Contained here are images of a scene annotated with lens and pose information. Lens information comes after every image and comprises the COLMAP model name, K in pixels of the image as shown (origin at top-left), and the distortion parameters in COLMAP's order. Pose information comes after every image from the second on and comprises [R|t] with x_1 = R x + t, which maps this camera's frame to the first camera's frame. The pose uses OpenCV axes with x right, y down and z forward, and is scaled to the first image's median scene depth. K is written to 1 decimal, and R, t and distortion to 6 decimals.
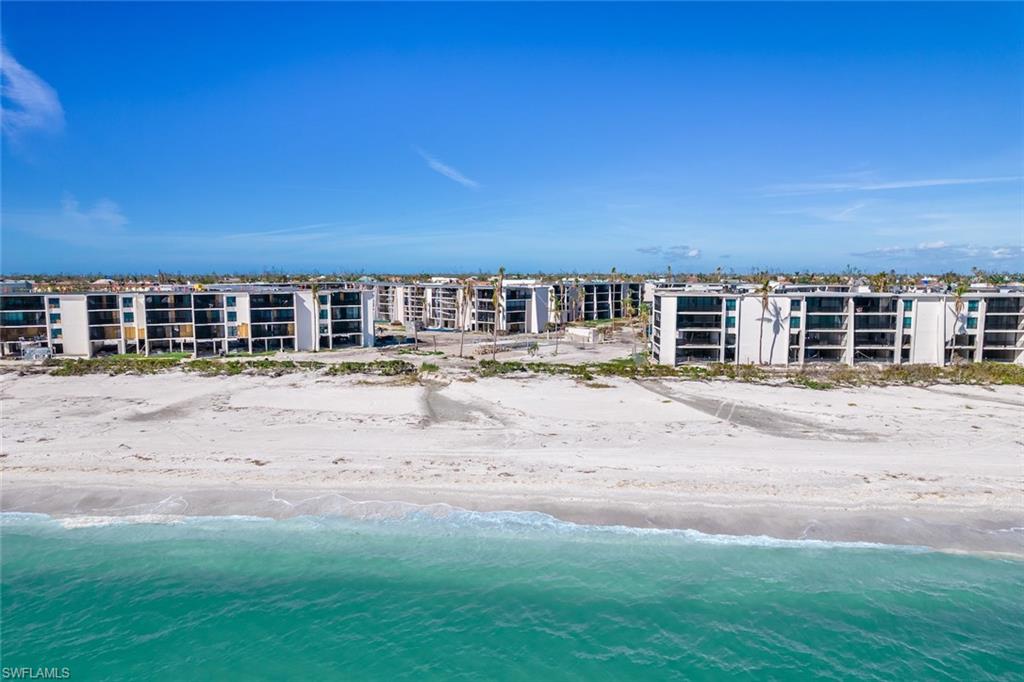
lens RADIAL K [[664.5, 0, 512.0], [0, 664.5, 341.0], [0, 0, 1]] dist [-0.077852, 0.076999]
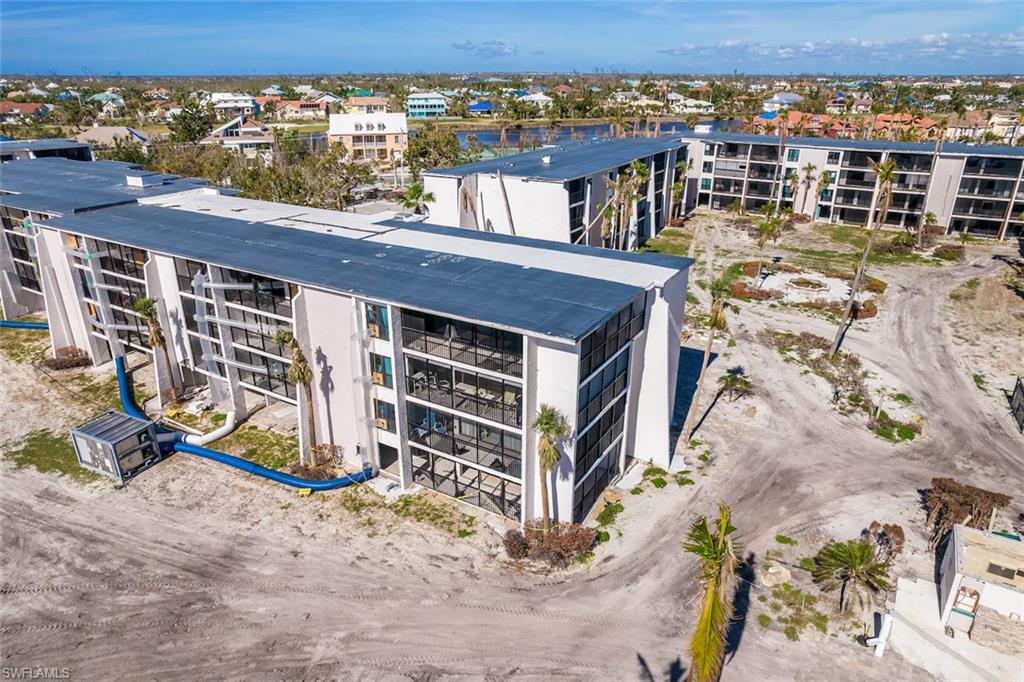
lens RADIAL K [[664.5, 0, 512.0], [0, 664.5, 341.0], [0, 0, 1]] dist [-0.077852, 0.076999]
pose [[0.962289, -0.101296, 0.252465, -0.065131], [0.025425, 0.957512, 0.287270, -0.114209], [-0.270837, -0.270018, 0.923979, 0.735142]]
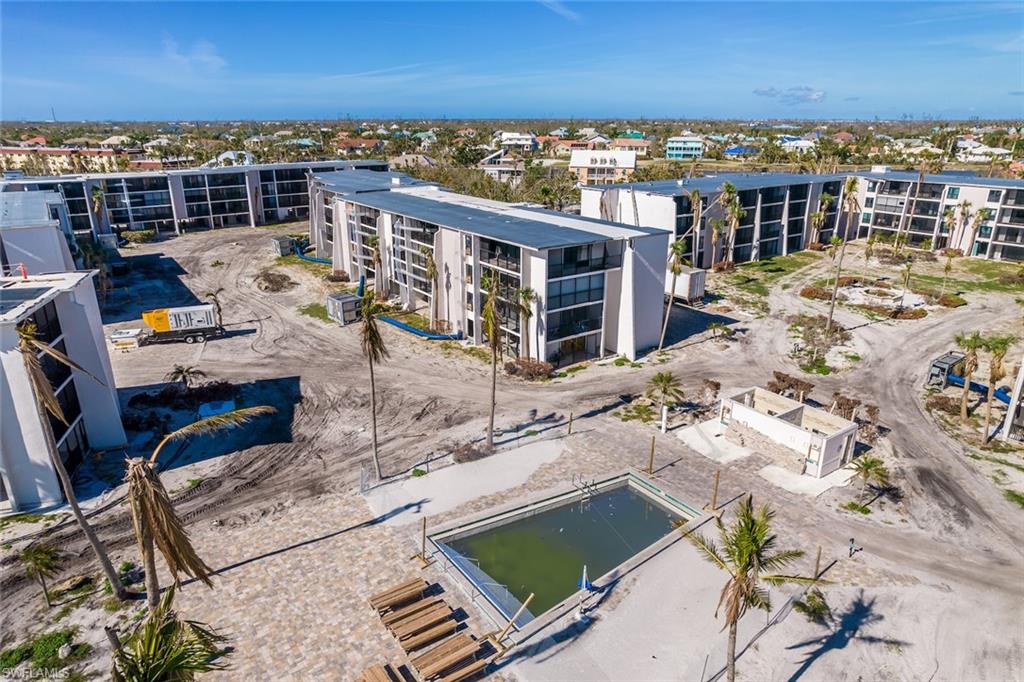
lens RADIAL K [[664.5, 0, 512.0], [0, 664.5, 341.0], [0, 0, 1]] dist [-0.077852, 0.076999]
pose [[0.989769, 0.045665, -0.135171, 0.019016], [-0.014106, 0.974076, 0.225782, -0.096144], [0.141977, -0.221565, 0.964755, 0.574581]]
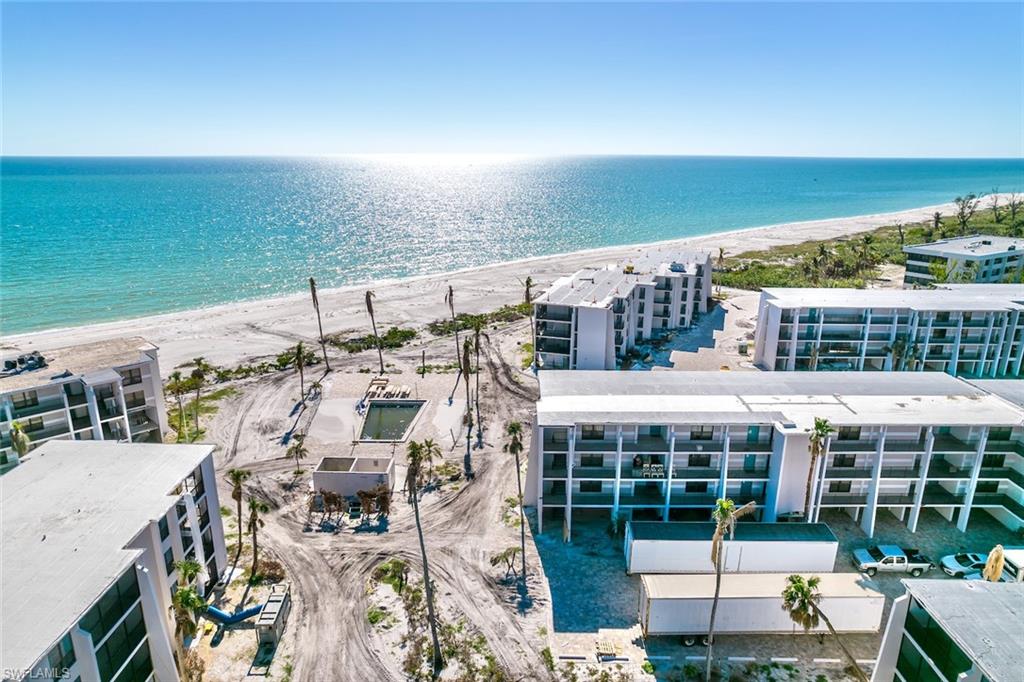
lens RADIAL K [[664.5, 0, 512.0], [0, 664.5, 341.0], [0, 0, 1]] dist [-0.077852, 0.076999]
pose [[-0.690536, 0.194477, -0.696662, 0.284361], [-0.076751, 0.938035, 0.337933, -0.225460], [0.719214, 0.286825, -0.632821, 1.116855]]
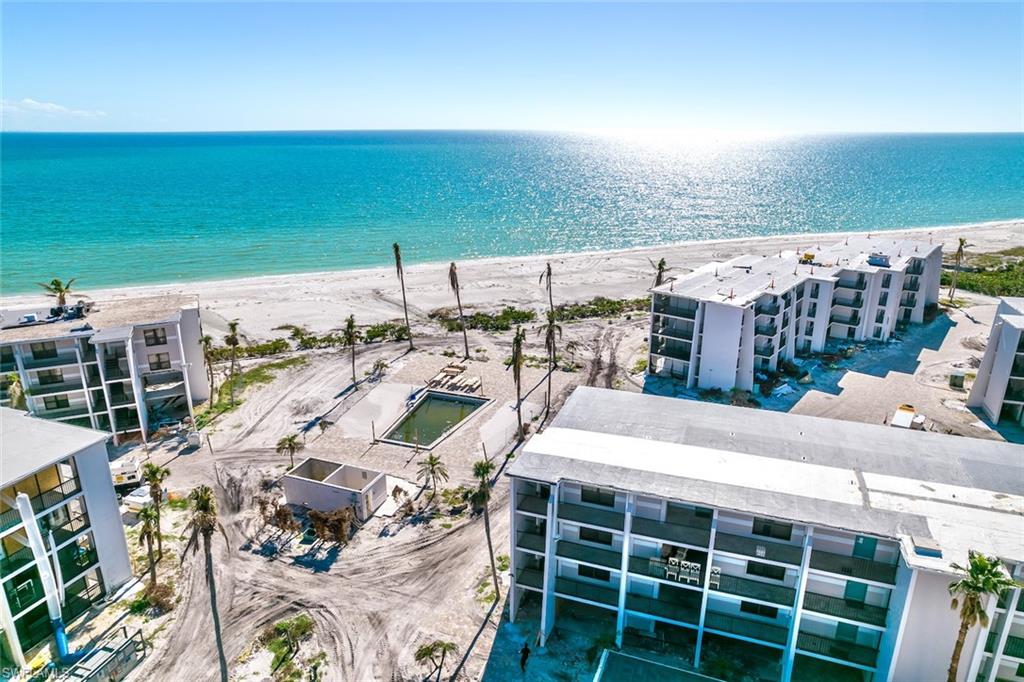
lens RADIAL K [[664.5, 0, 512.0], [0, 664.5, 341.0], [0, 0, 1]] dist [-0.077852, 0.076999]
pose [[-0.896887, 0.132831, -0.421841, 0.138857], [-0.046968, 0.919829, 0.389499, -0.203016], [0.439759, 0.369150, -0.818743, 1.096155]]
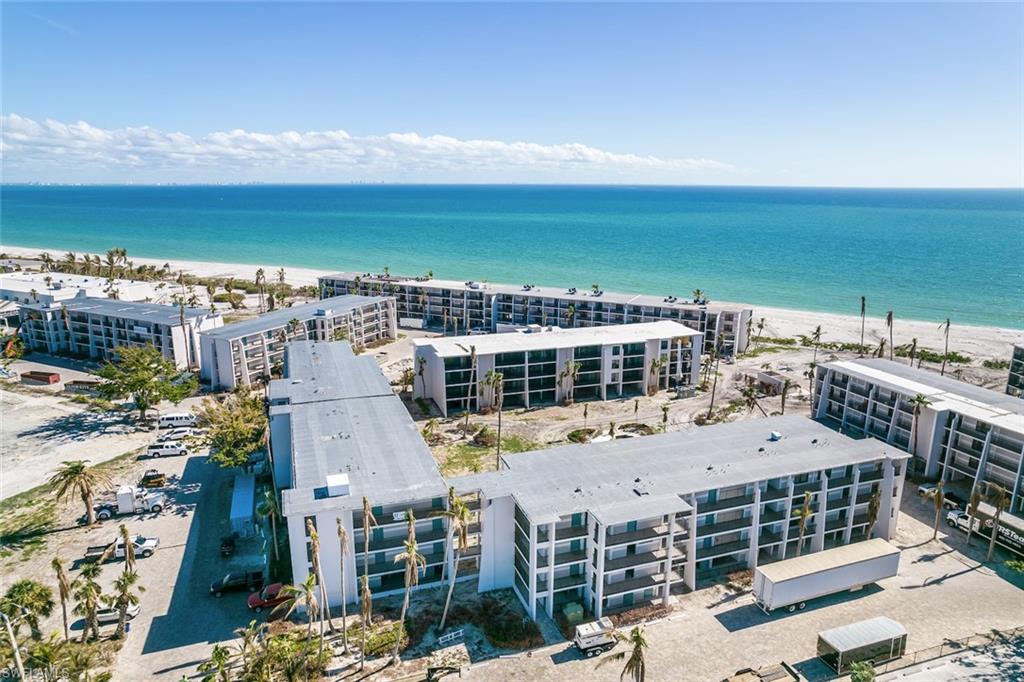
lens RADIAL K [[664.5, 0, 512.0], [0, 664.5, 341.0], [0, 0, 1]] dist [-0.077852, 0.076999]
pose [[-0.911132, -0.099966, 0.399808, 0.068206], [0.036725, 0.946580, 0.320372, -0.320055], [-0.410476, 0.306583, -0.858788, 1.617121]]
